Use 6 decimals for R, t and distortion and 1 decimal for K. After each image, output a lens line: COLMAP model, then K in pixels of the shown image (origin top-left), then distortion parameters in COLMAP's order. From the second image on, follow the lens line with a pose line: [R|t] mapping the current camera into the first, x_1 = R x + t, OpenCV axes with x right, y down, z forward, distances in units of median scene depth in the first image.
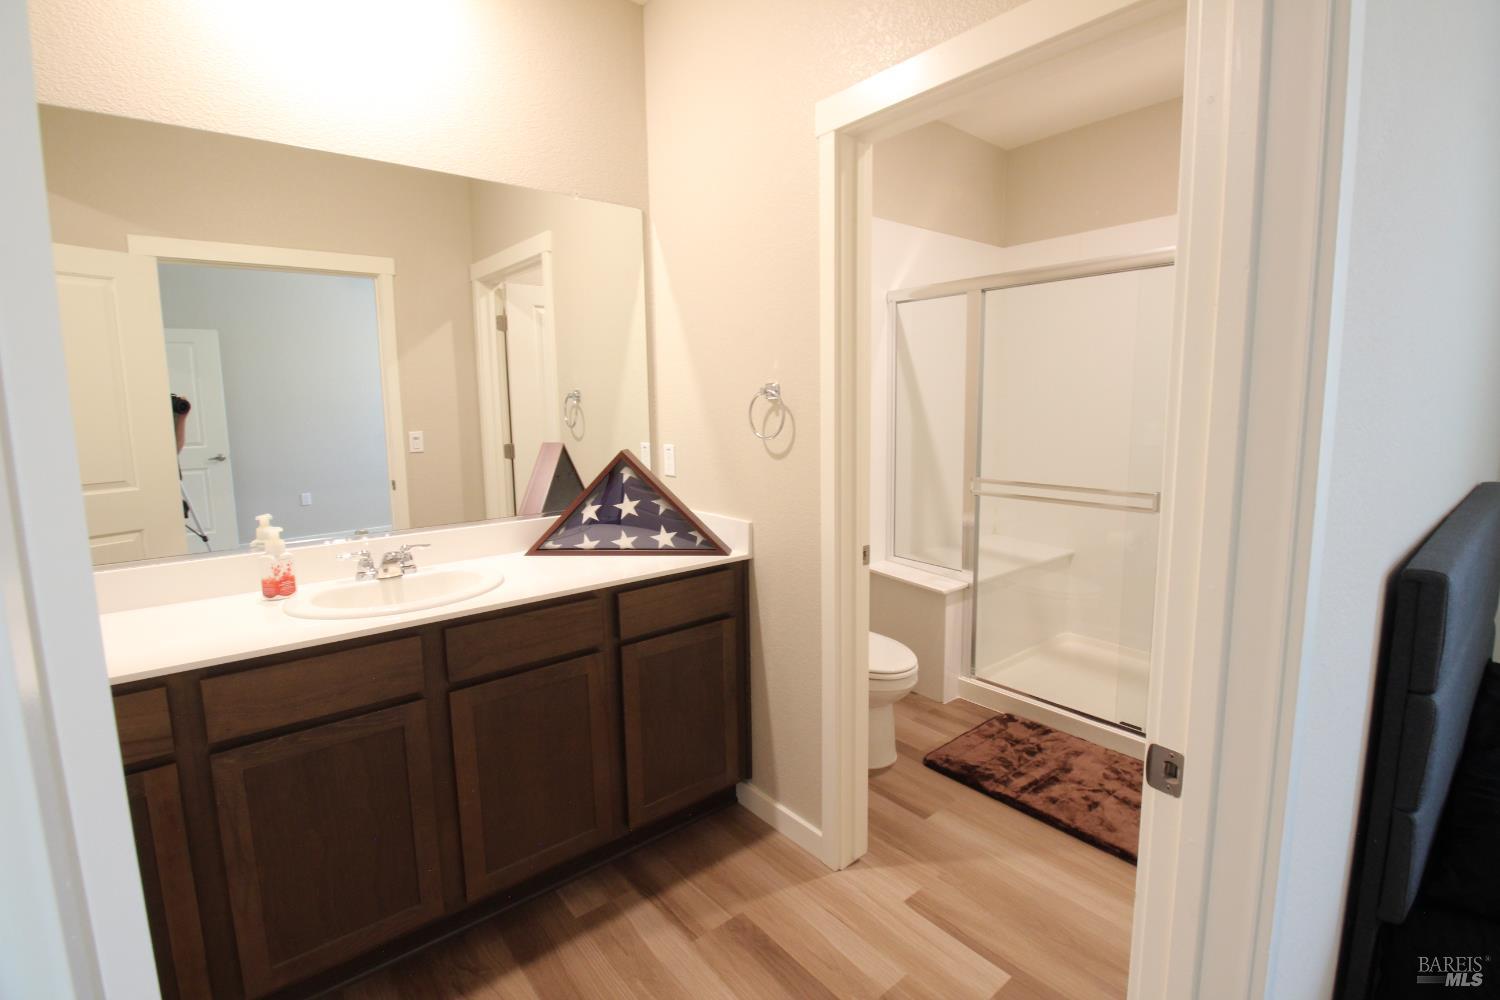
lens RADIAL K [[693.0, 0, 764.7], [0, 693.0, 487.9], [0, 0, 1]] dist [0.007173, -0.016669]
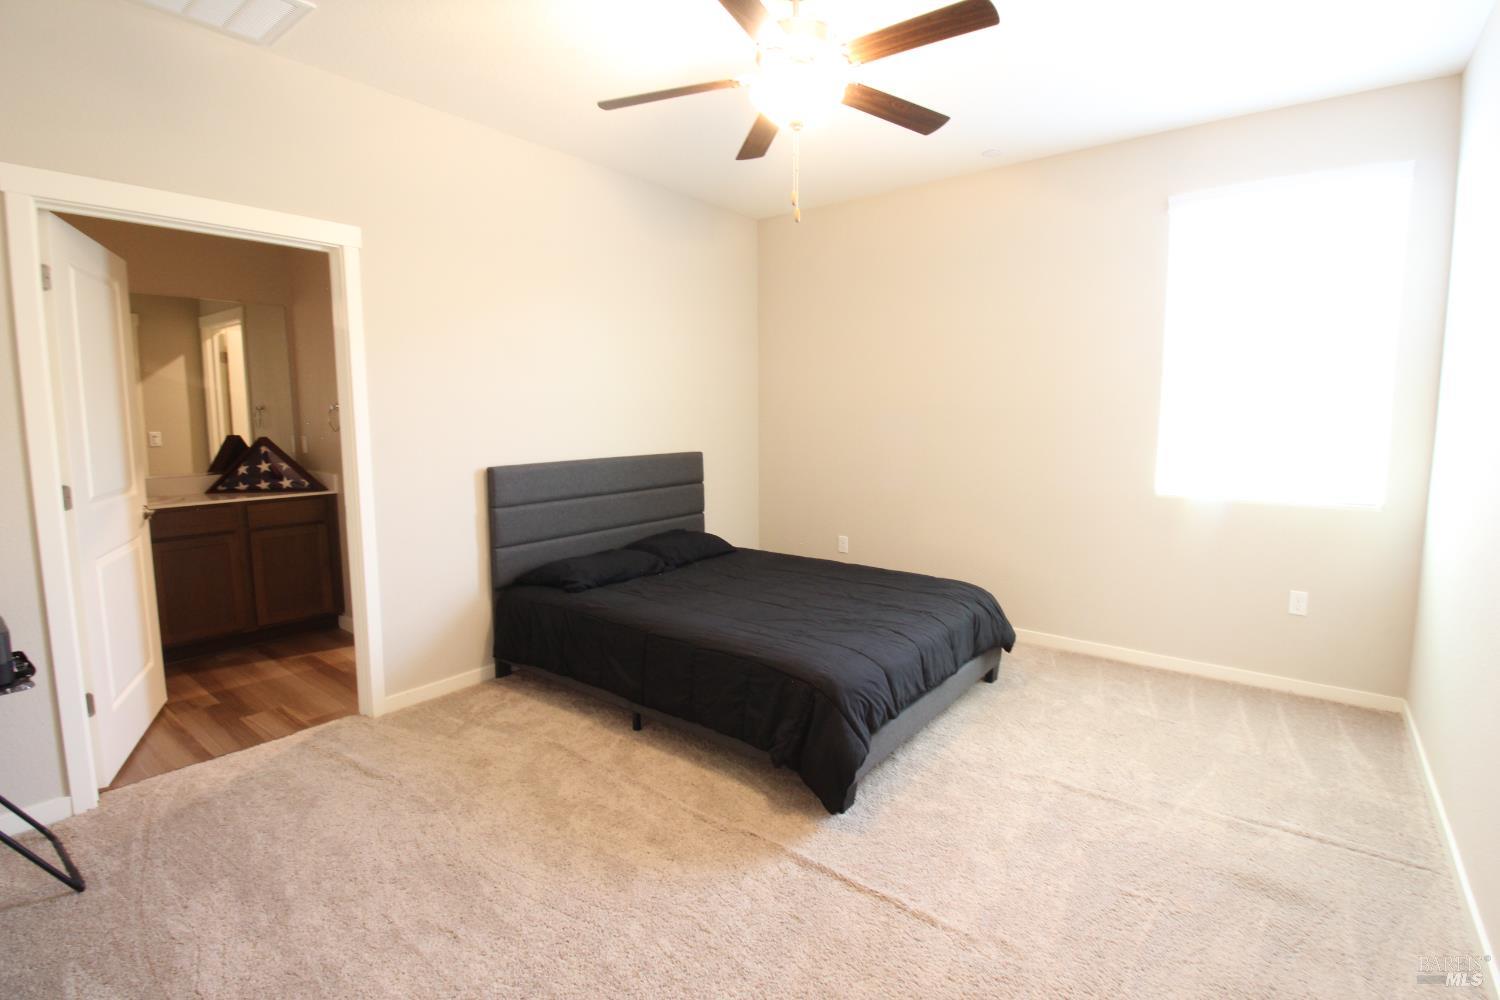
lens RADIAL K [[693.0, 0, 764.7], [0, 693.0, 487.9], [0, 0, 1]] dist [0.007173, -0.016669]
pose [[0.976847, -0.012407, 0.213578, 0.640983], [0.016872, 0.999675, -0.019094, 0.125939], [-0.213272, 0.022255, 0.976739, -1.000793]]
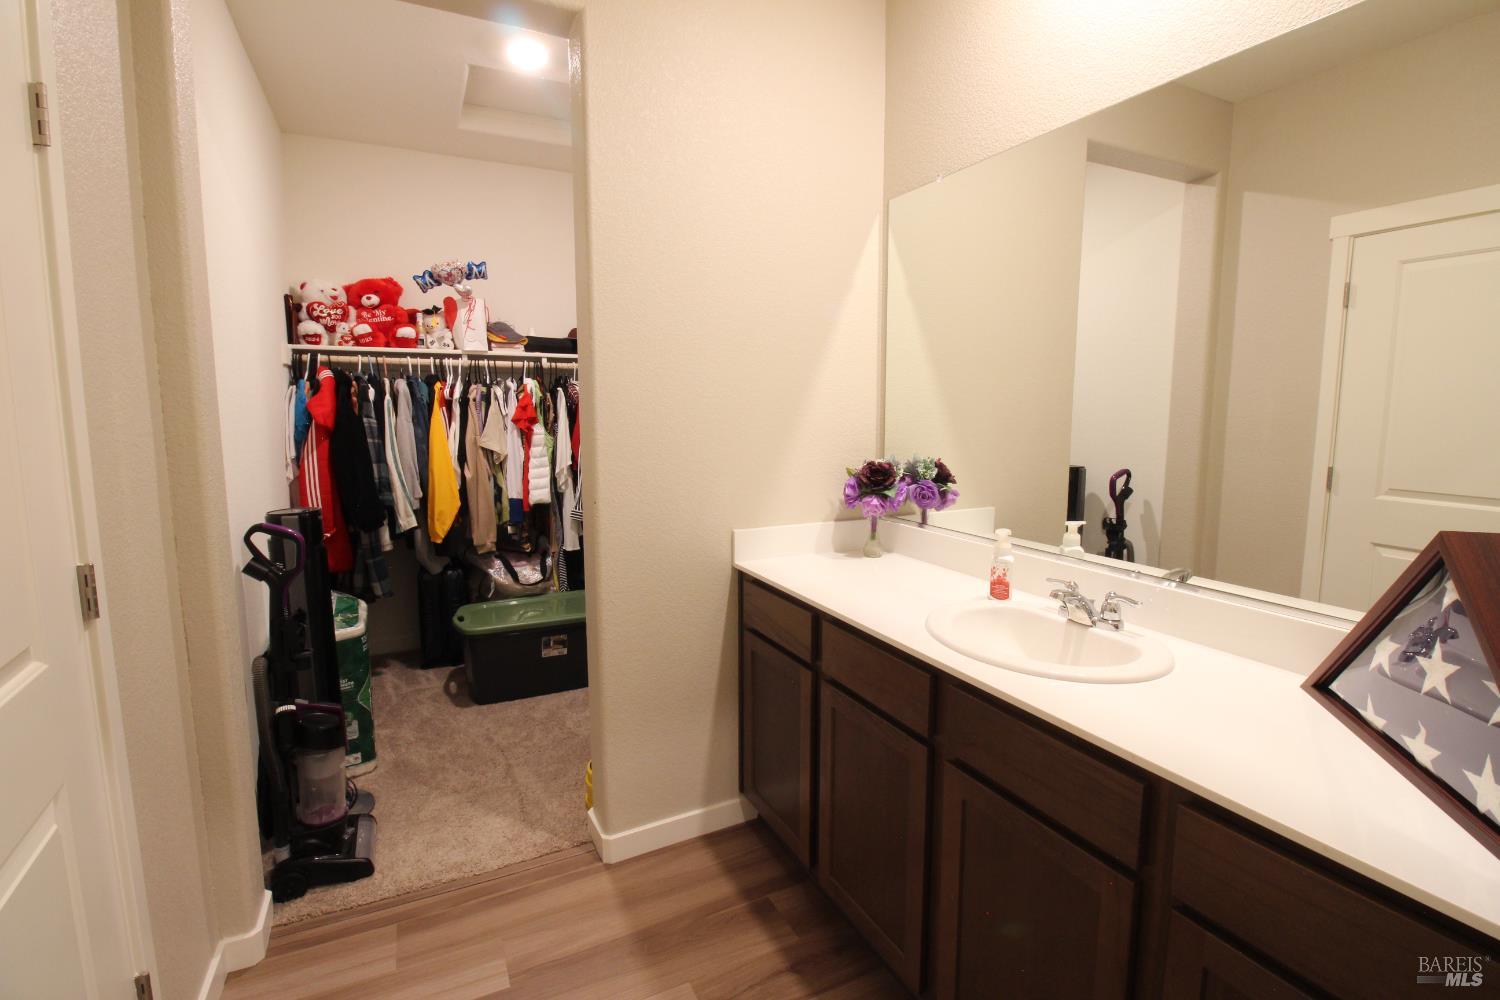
lens RADIAL K [[693.0, 0, 764.7], [0, 693.0, 487.9], [0, 0, 1]] dist [0.007173, -0.016669]
pose [[-0.219060, 0.124888, -0.967686, 0.221128], [-0.126235, 0.979812, 0.155029, -0.076898], [0.967511, 0.156116, -0.198872, 0.594116]]
